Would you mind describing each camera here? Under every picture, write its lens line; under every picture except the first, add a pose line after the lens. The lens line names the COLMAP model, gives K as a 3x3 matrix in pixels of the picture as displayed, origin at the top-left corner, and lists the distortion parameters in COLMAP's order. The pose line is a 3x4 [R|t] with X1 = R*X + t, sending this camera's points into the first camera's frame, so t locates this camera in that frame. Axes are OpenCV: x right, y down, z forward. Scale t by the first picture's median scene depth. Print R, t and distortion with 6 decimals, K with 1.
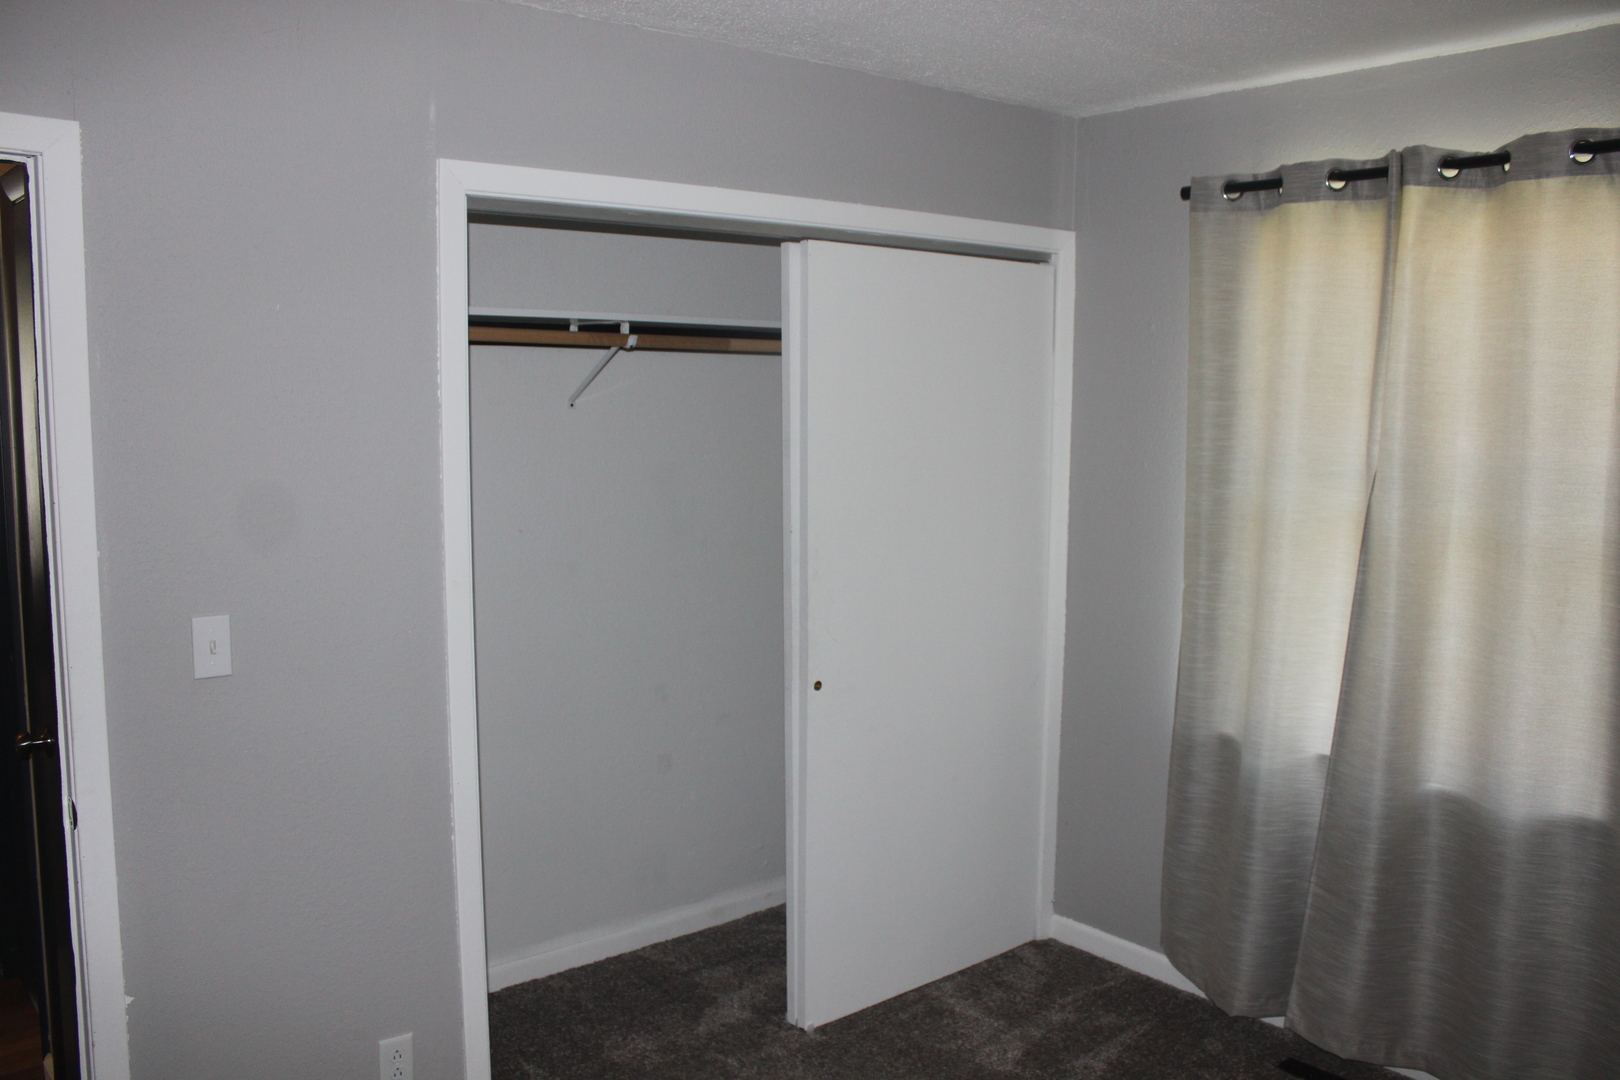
lens RADIAL K [[1335.4, 0, 810.0], [0, 1335.4, 540.0], [0, 0, 1]] dist [-0.125741, 0.102570]
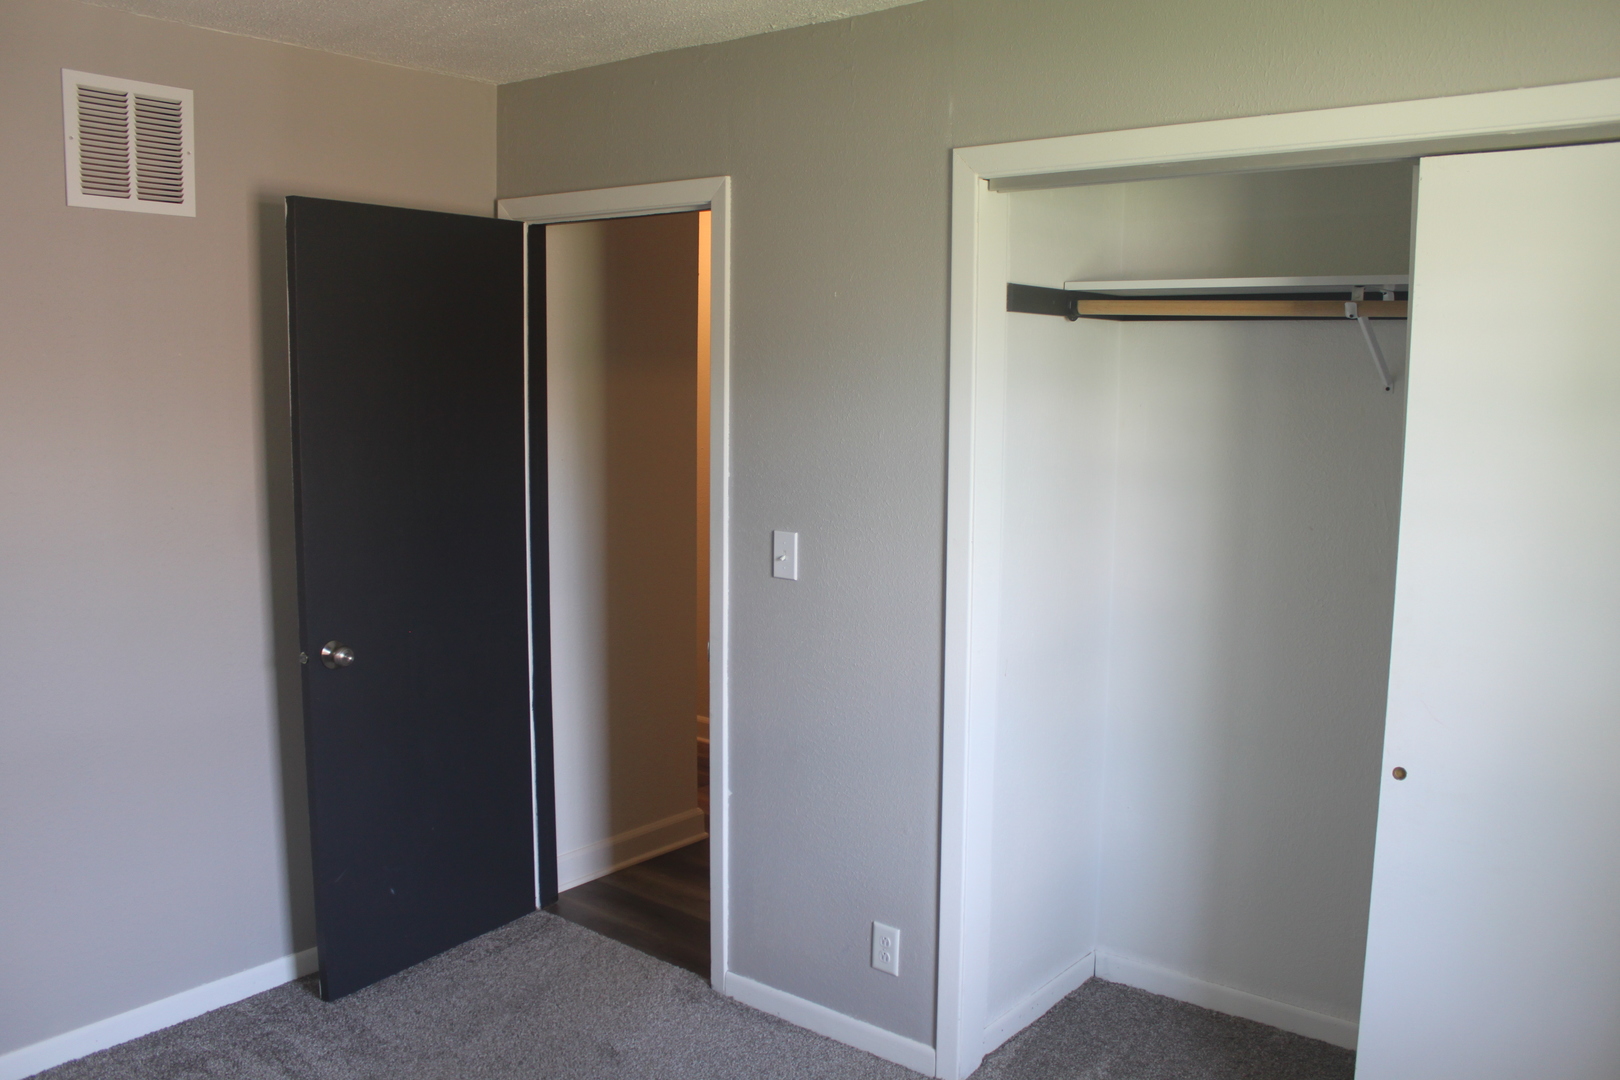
lens RADIAL K [[1335.4, 0, 810.0], [0, 1335.4, 540.0], [0, 0, 1]] dist [-0.125741, 0.102570]
pose [[0.224722, 0.117540, -0.967308, 0.625459], [-0.116242, 0.988843, 0.093152, -0.047251], [0.967465, 0.091508, 0.235877, 0.522599]]
